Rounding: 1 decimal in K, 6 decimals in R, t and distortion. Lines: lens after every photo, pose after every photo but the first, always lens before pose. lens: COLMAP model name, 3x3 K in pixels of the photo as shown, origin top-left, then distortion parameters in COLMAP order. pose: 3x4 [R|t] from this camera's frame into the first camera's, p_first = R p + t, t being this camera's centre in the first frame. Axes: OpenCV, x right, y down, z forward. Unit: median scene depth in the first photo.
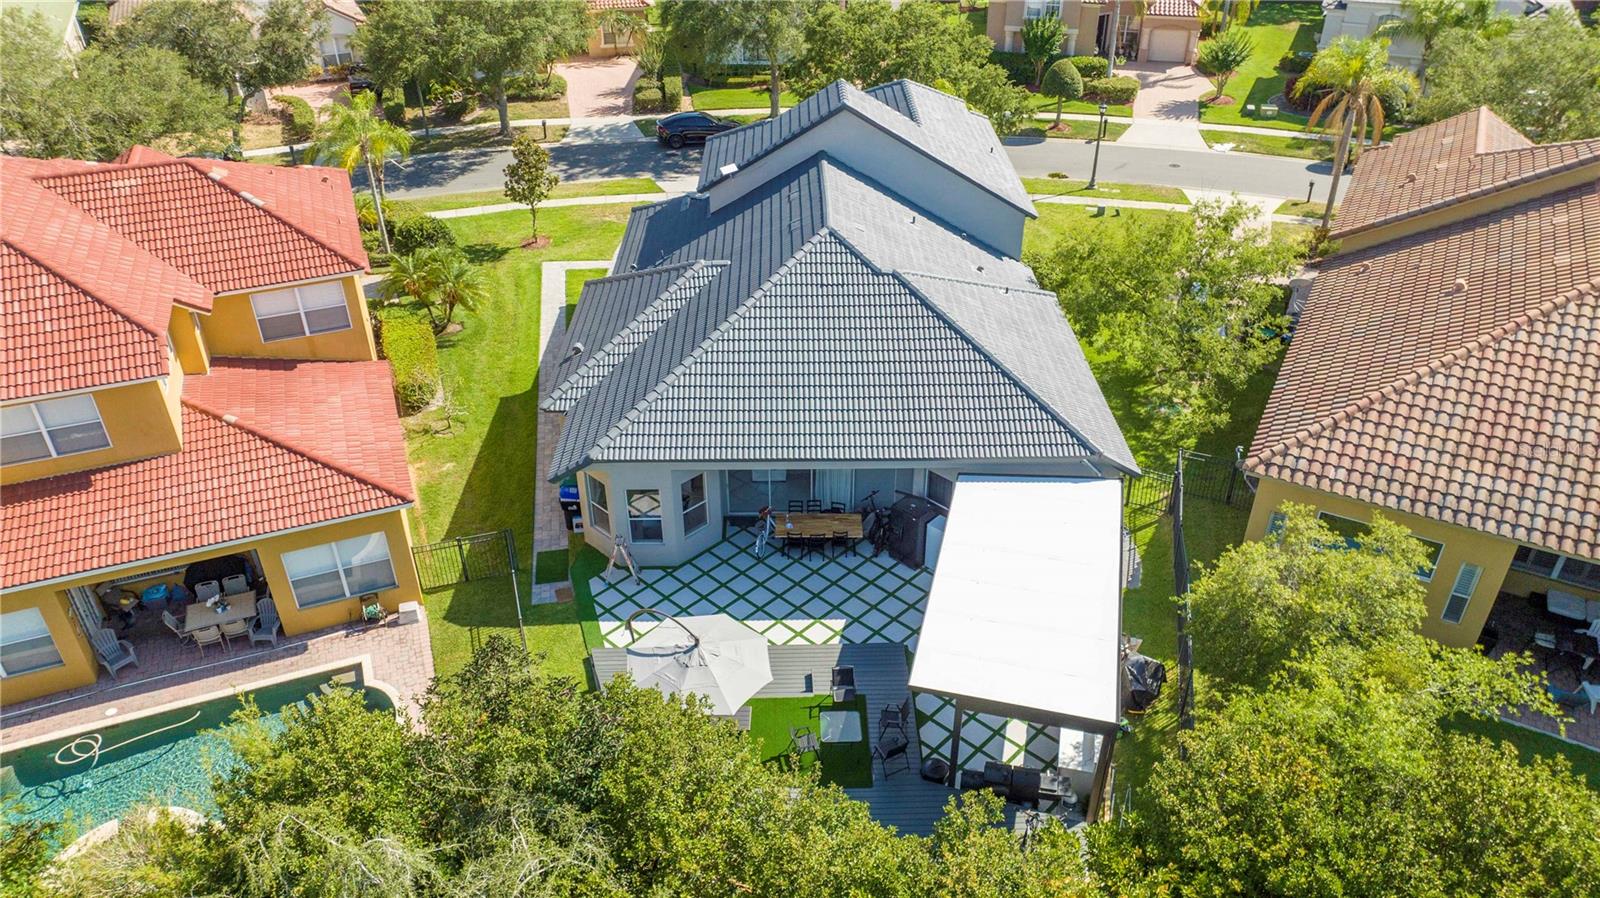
lens RADIAL K [[1115.1, 0, 802.1], [0, 1115.1, 458.2], [0, 0, 1]] dist [-0.032303, 0.024875]
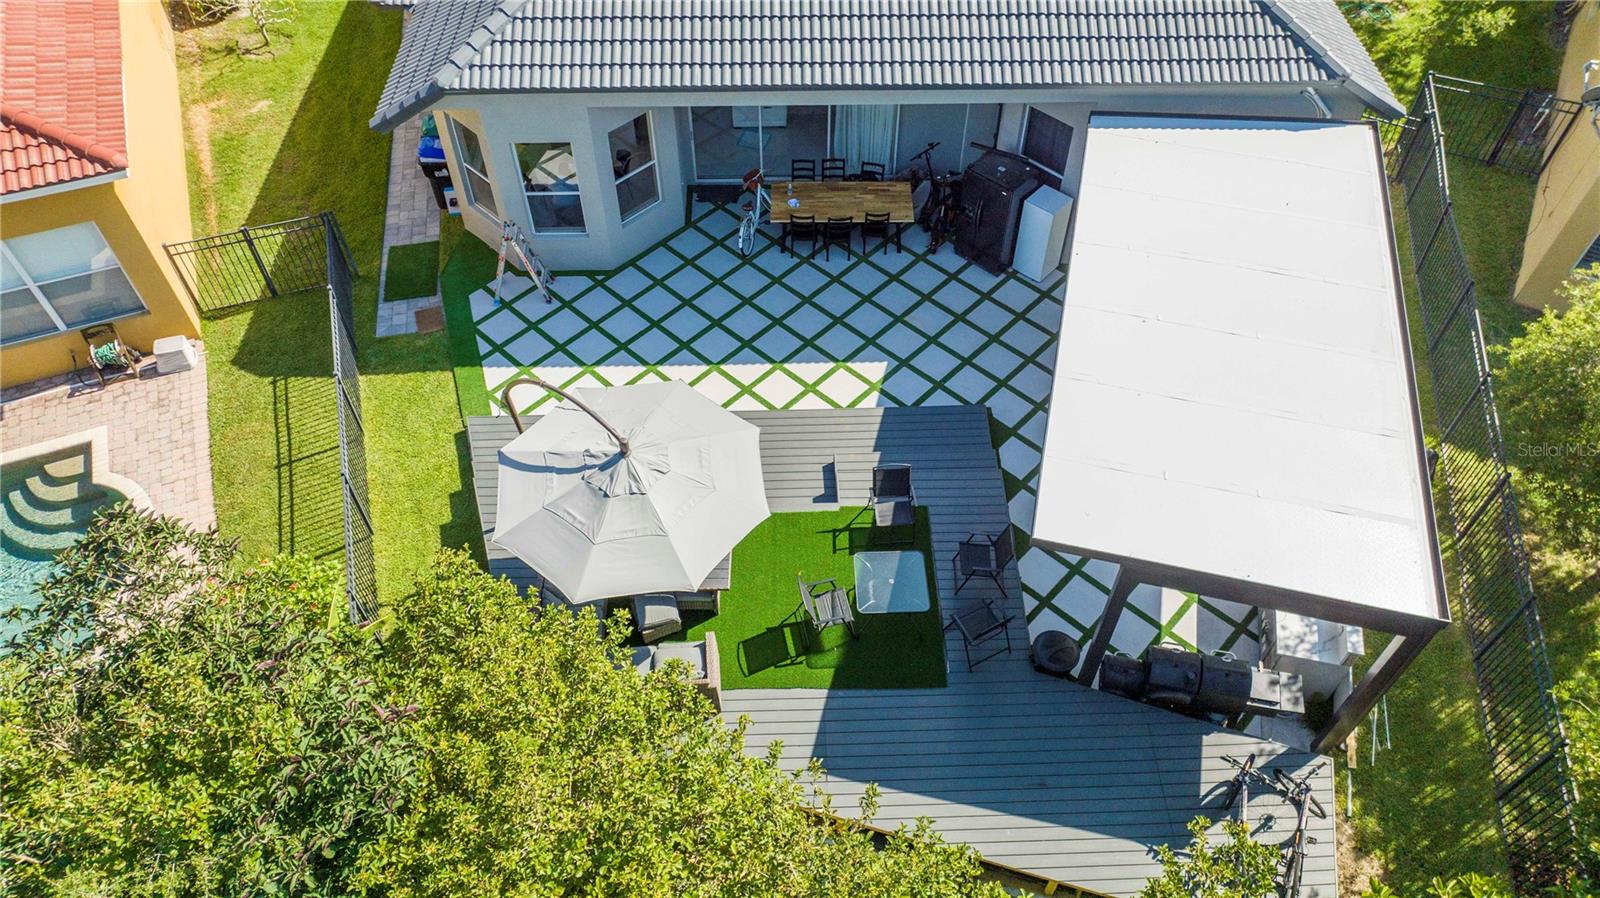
lens RADIAL K [[1115.1, 0, 802.1], [0, 1115.1, 458.2], [0, 0, 1]] dist [-0.032303, 0.024875]
pose [[0.999983, -0.003312, 0.004831, -0.010239], [0.001683, 0.952465, 0.304642, 0.008356], [-0.005610, -0.304629, 0.952455, 0.384290]]
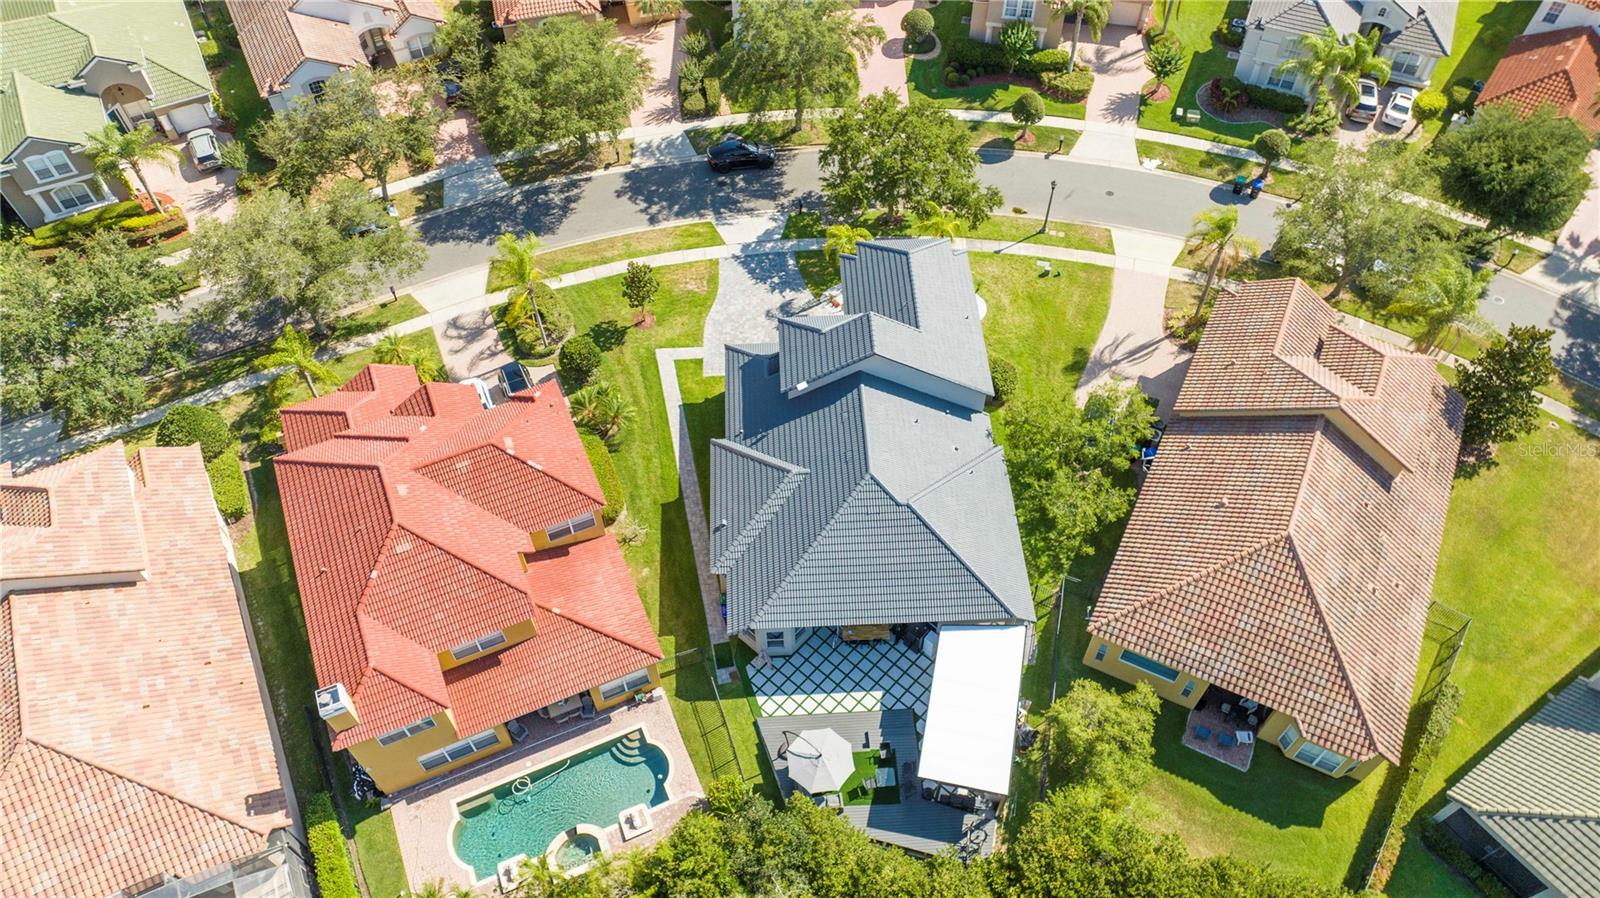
lens RADIAL K [[1114.0, 0, 800.0], [0, 1114.0, 449.0], [0, 0, 1]] dist [-0.028874, 0.027281]
pose [[0.999464, -0.028854, 0.015468, -0.117649], [0.021814, 0.939238, 0.342573, -0.885037], [-0.024413, -0.342052, 0.939364, -0.654316]]
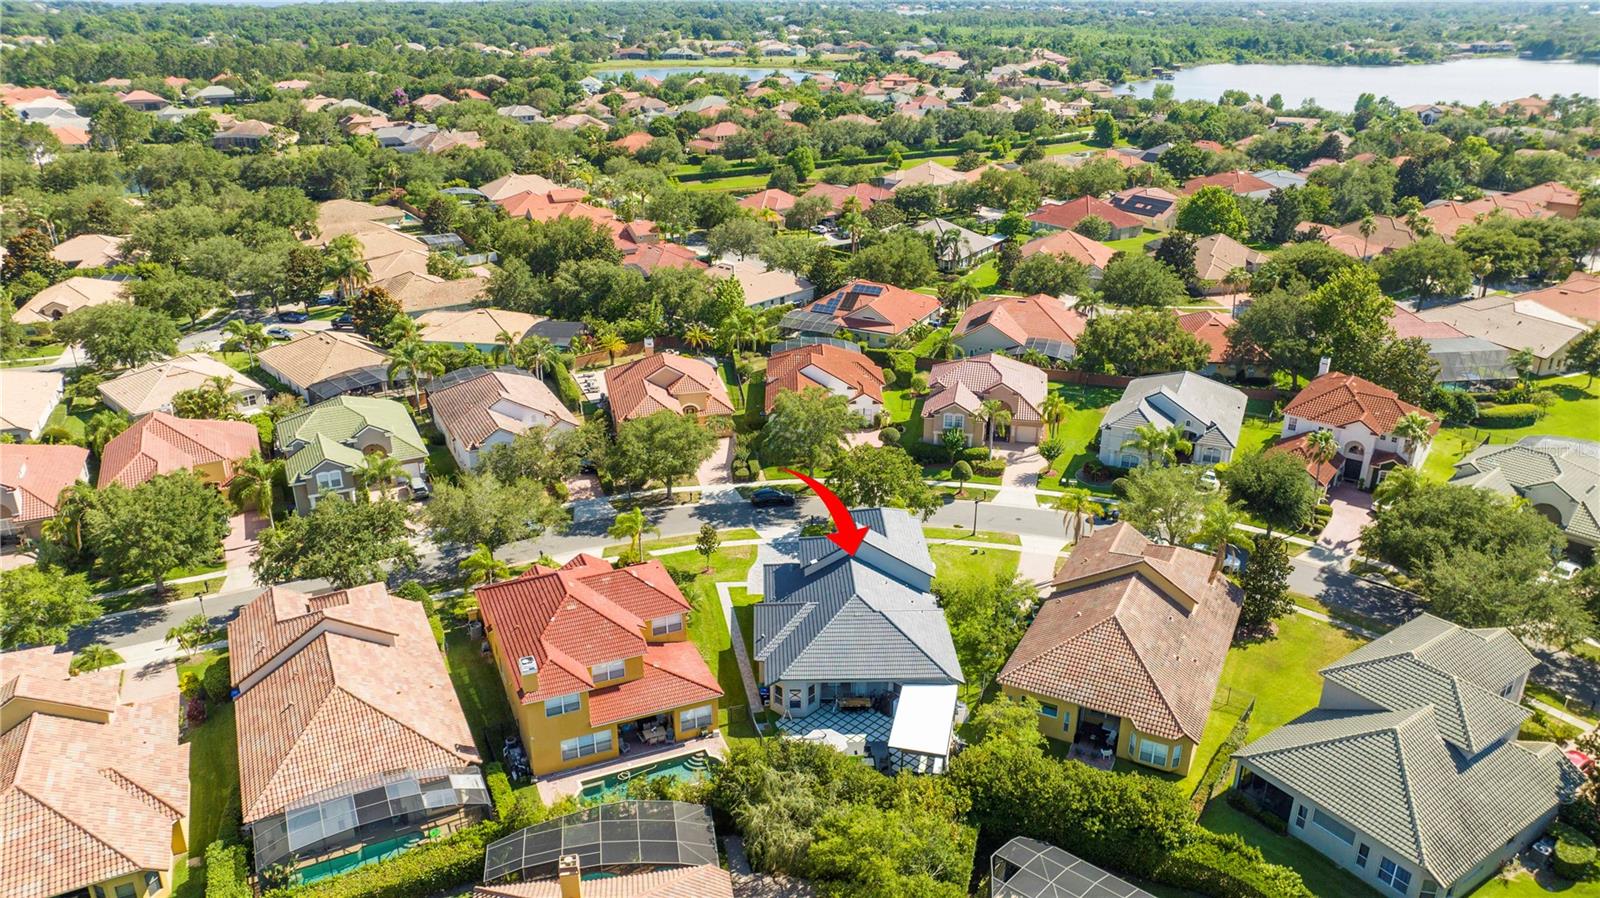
lens RADIAL K [[1114.0, 0, 800.0], [0, 1114.0, 449.0], [0, 0, 1]] dist [-0.028874, 0.027281]
pose [[0.999755, -0.002241, 0.022000, -0.188632], [0.006247, 0.982952, -0.183758, -0.053776], [-0.021214, 0.183851, 0.982725, -1.915546]]
